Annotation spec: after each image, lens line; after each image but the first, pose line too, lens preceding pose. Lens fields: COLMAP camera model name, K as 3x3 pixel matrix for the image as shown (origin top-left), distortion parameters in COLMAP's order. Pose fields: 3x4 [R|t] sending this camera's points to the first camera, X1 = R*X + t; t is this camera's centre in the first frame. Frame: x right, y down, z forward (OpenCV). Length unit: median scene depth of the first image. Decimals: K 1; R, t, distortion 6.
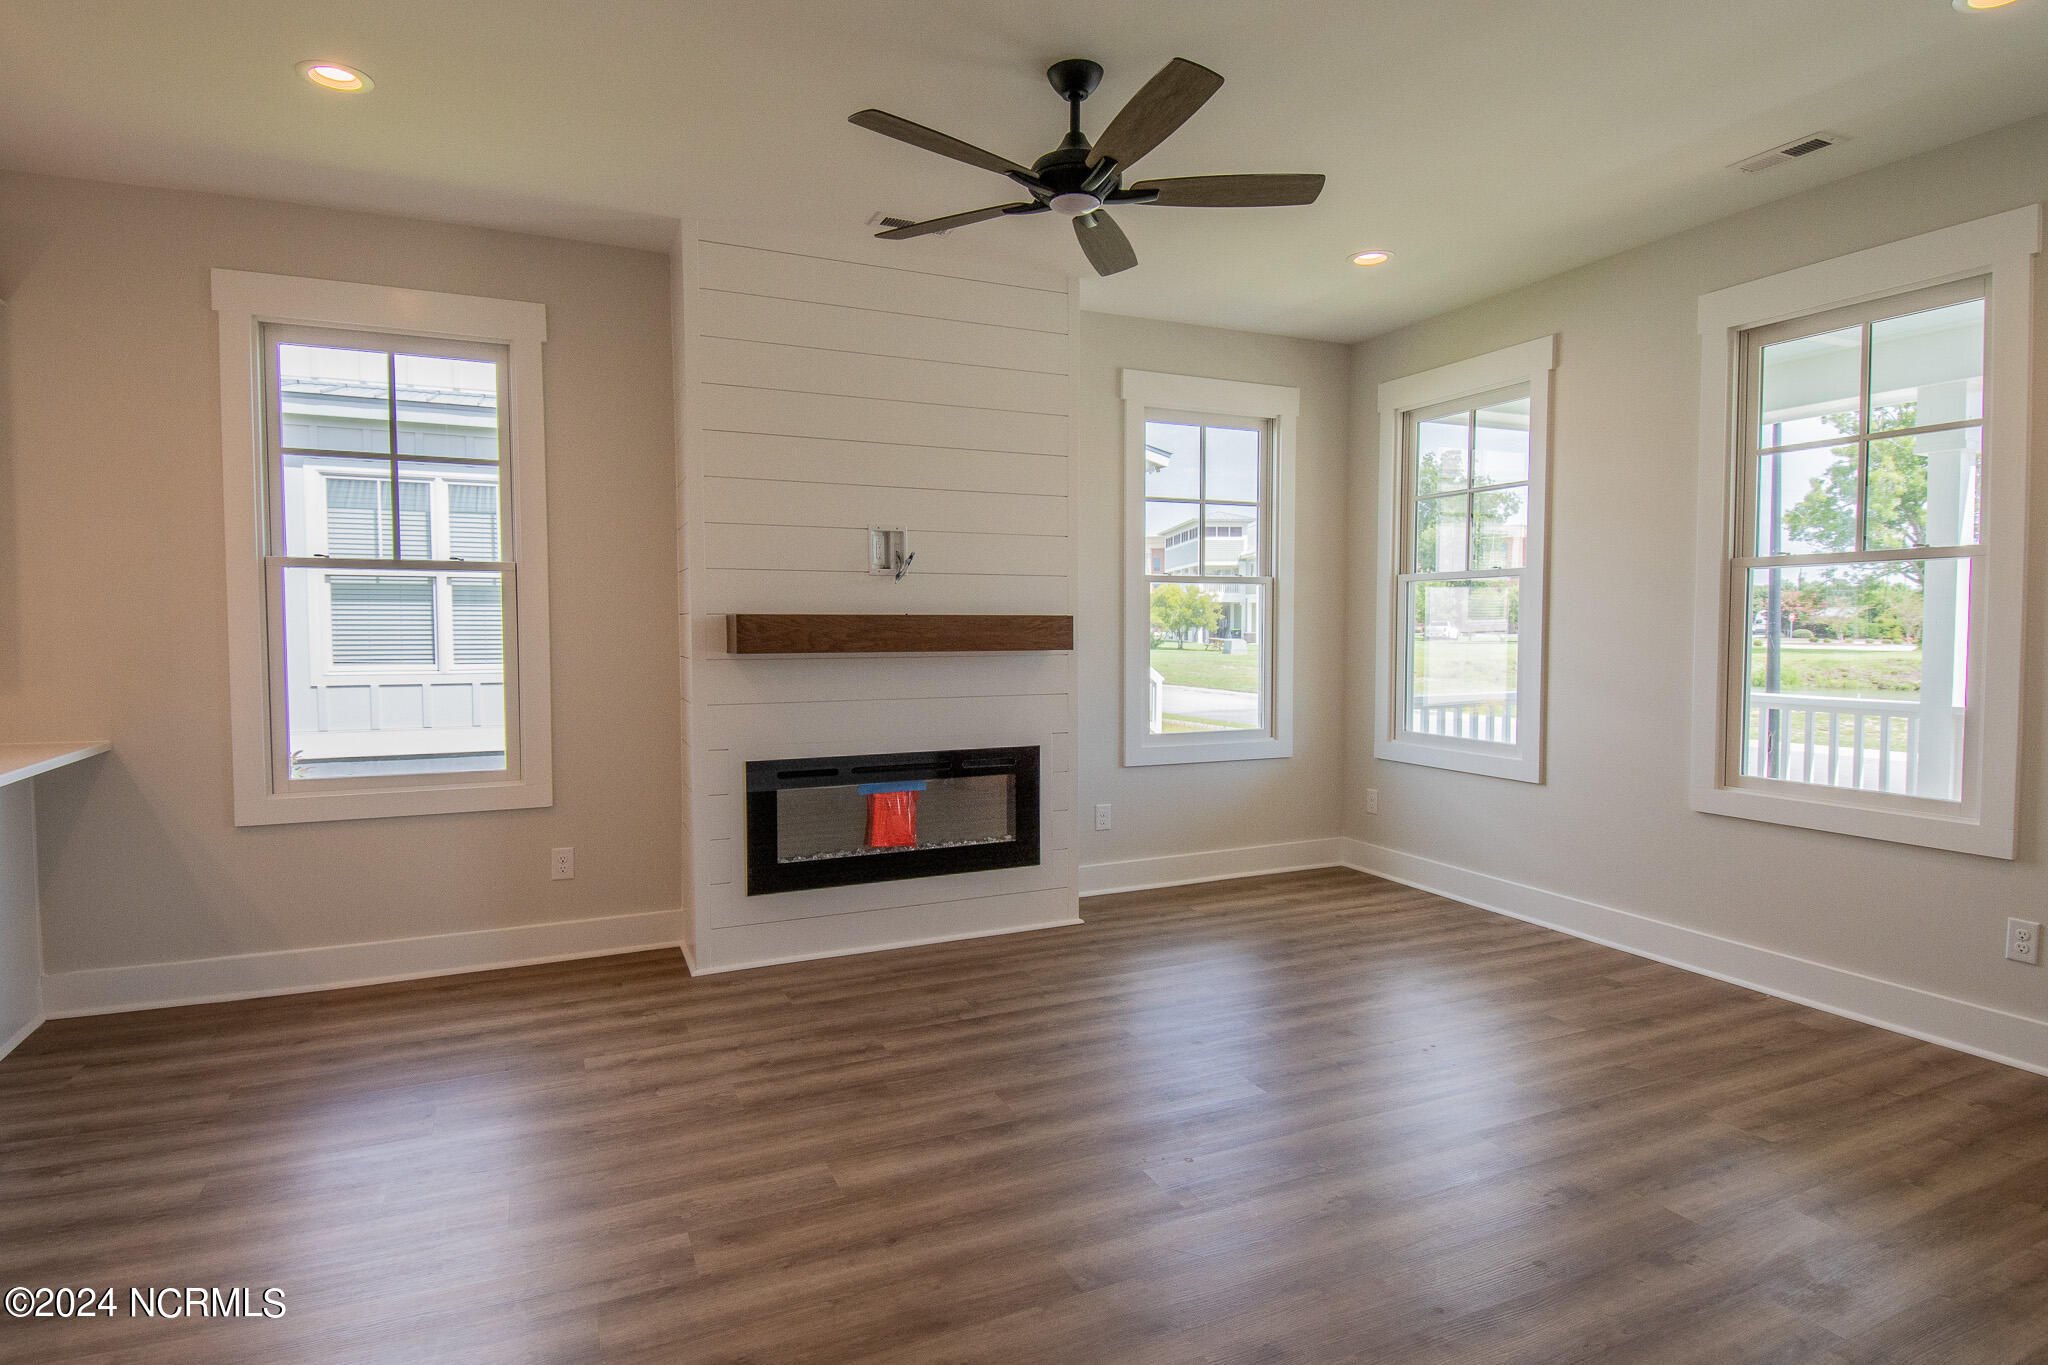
lens RADIAL K [[1095.5, 0, 1033.3], [0, 1095.5, 682.0], [0, 0, 1]] dist [0.050283, -0.052180]
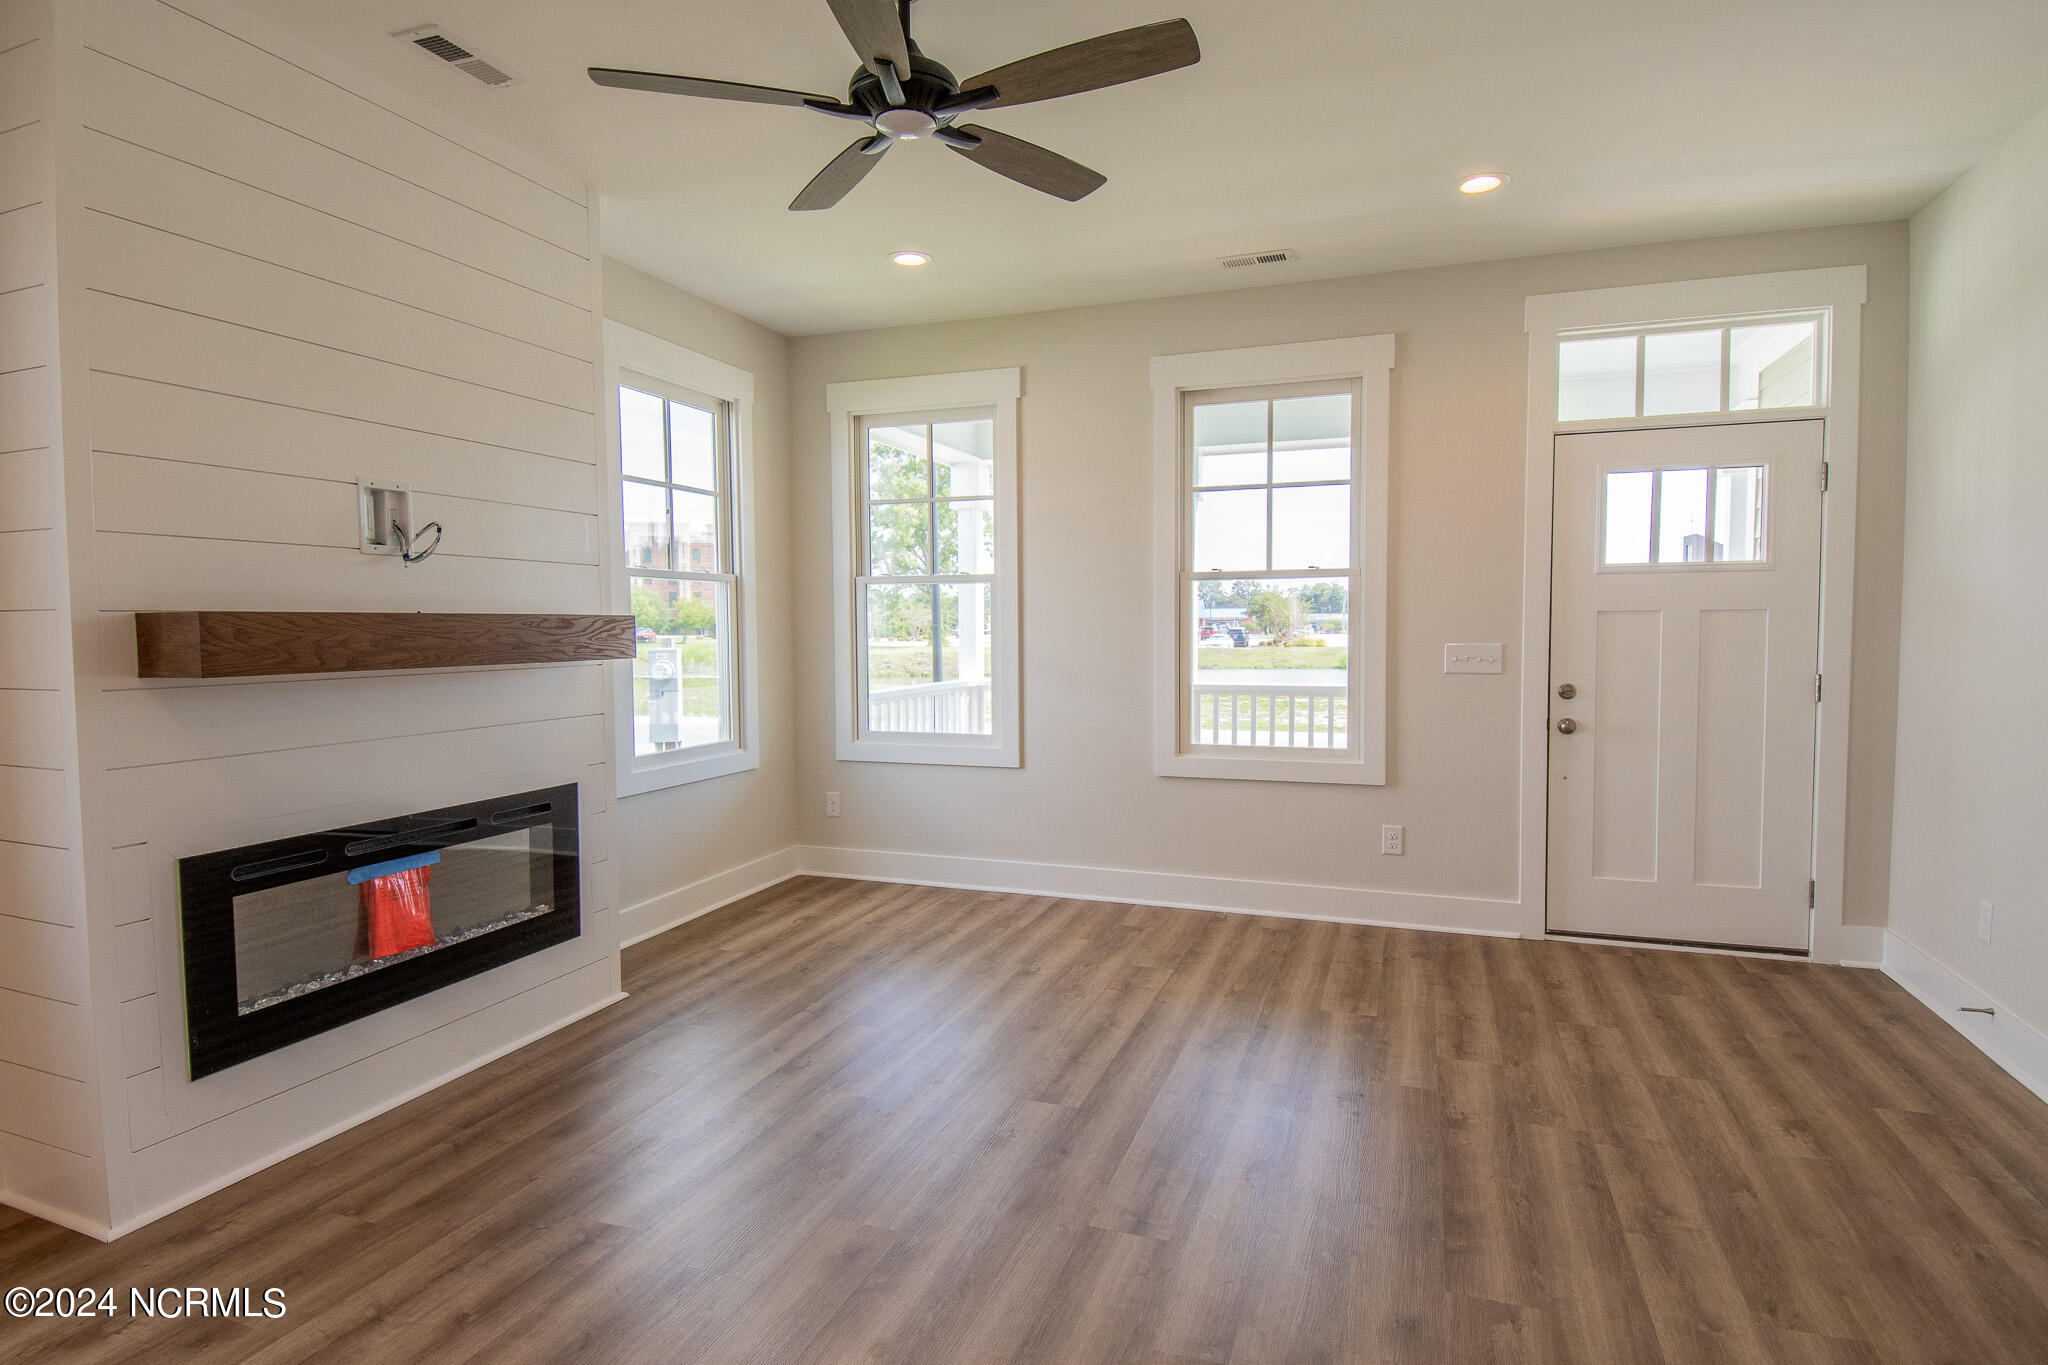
lens RADIAL K [[1082.2, 0, 1037.2], [0, 1082.2, 681.2], [0, 0, 1]] dist [0.048841, -0.050906]
pose [[0.697818, -0.039969, 0.715159, -0.337187], [0.041559, 0.999019, 0.015282, -0.012690], [-0.715068, 0.019057, 0.698795, 0.238843]]
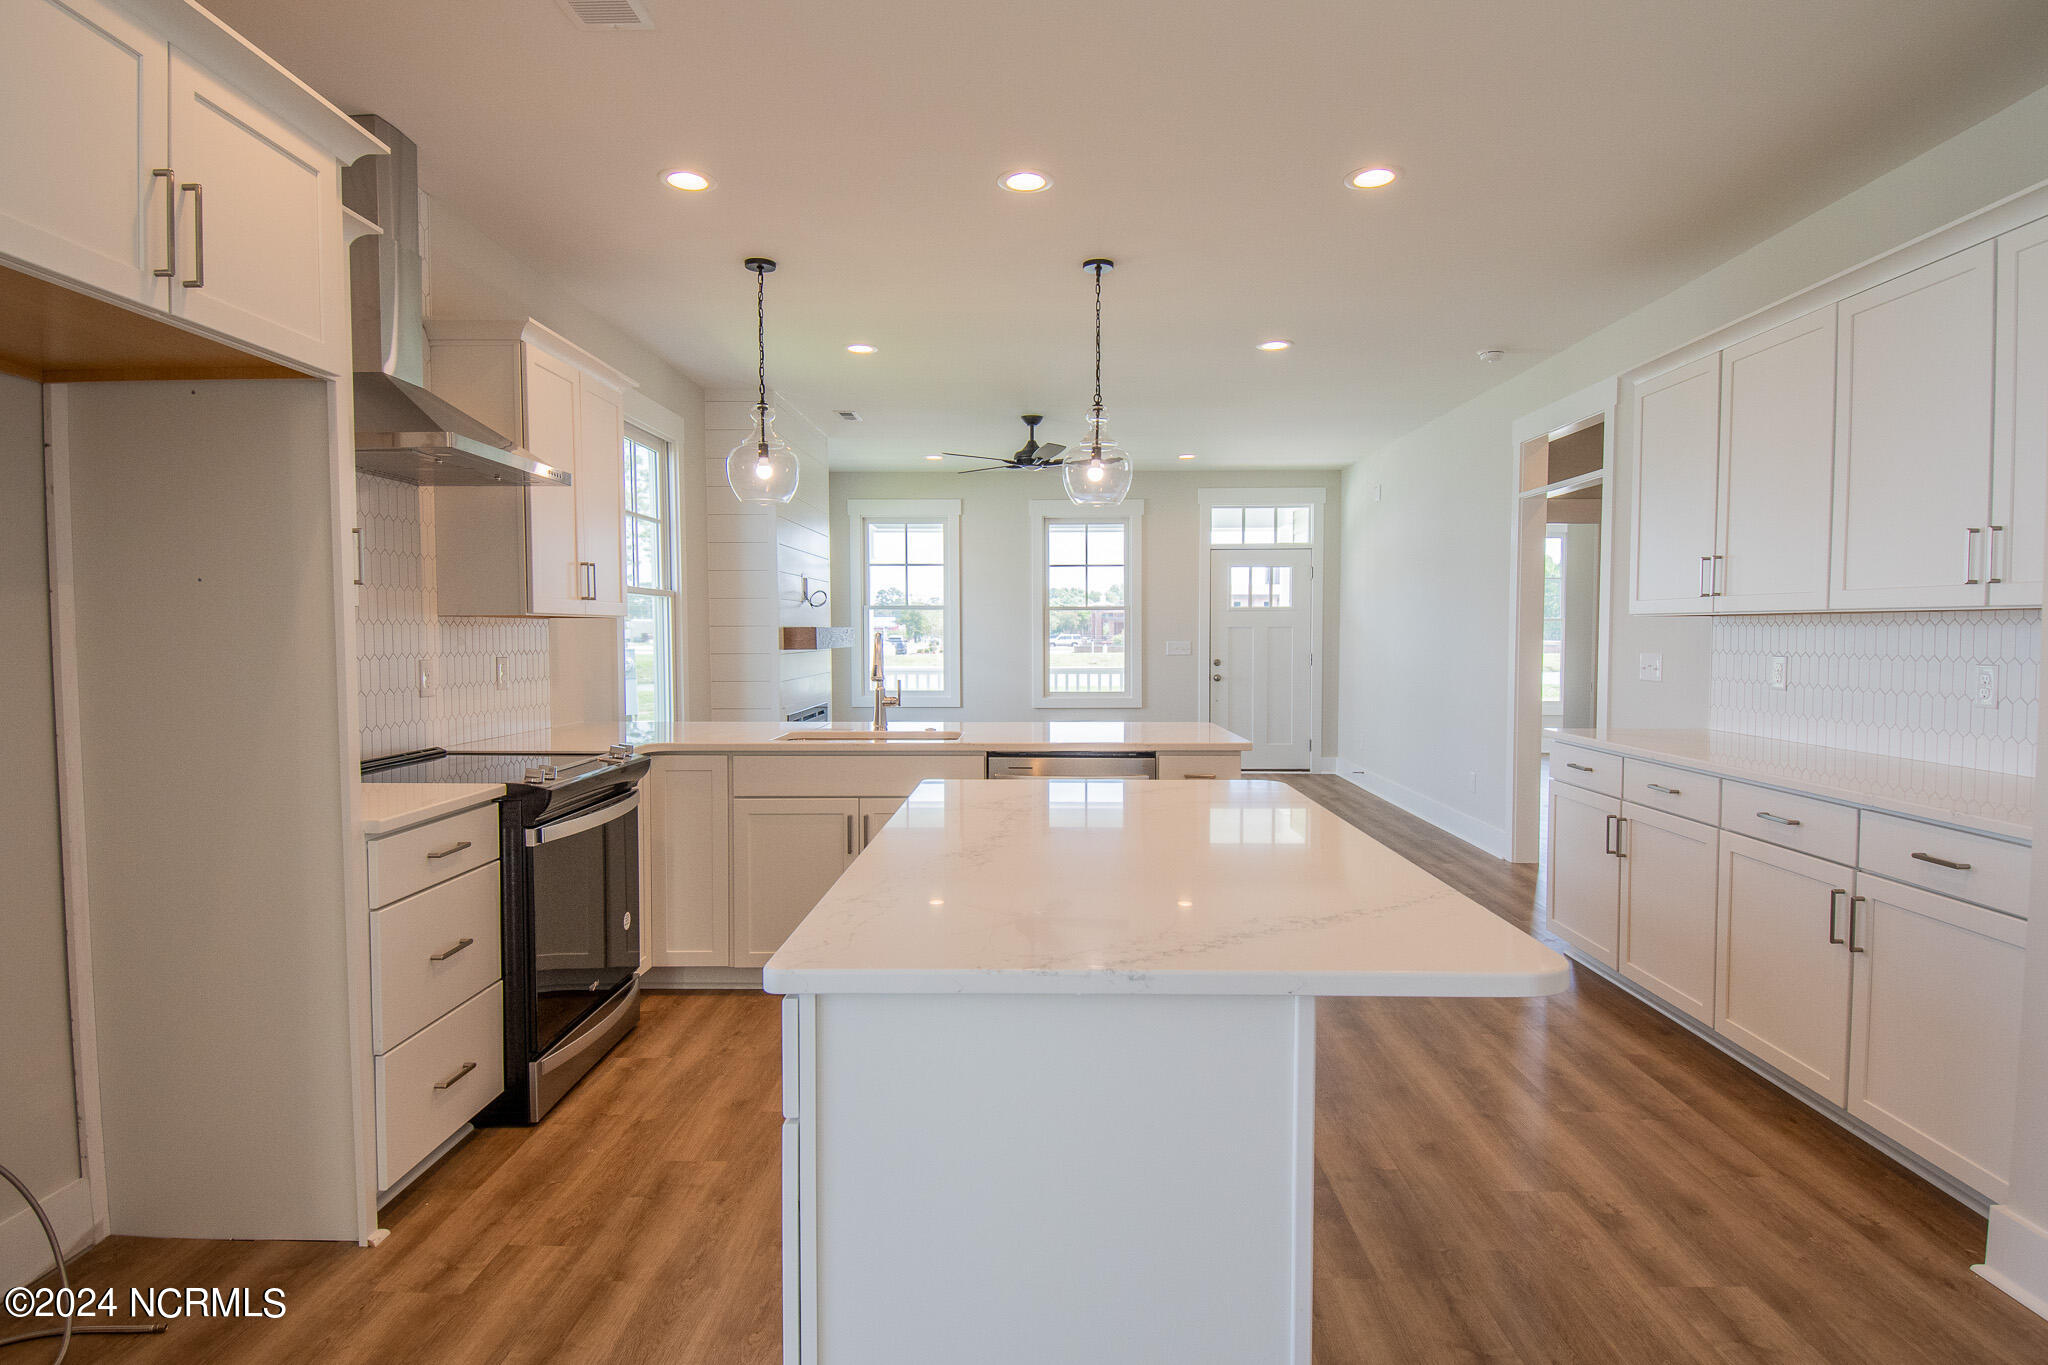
lens RADIAL K [[1095.5, 0, 1033.3], [0, 1095.5, 682.0], [0, 0, 1]] dist [0.050283, -0.052180]
pose [[0.433967, -0.041103, 0.899990, -1.513074], [0.048409, 0.998579, 0.022263, 0.003592], [-0.899627, 0.033906, 0.435341, -0.059040]]
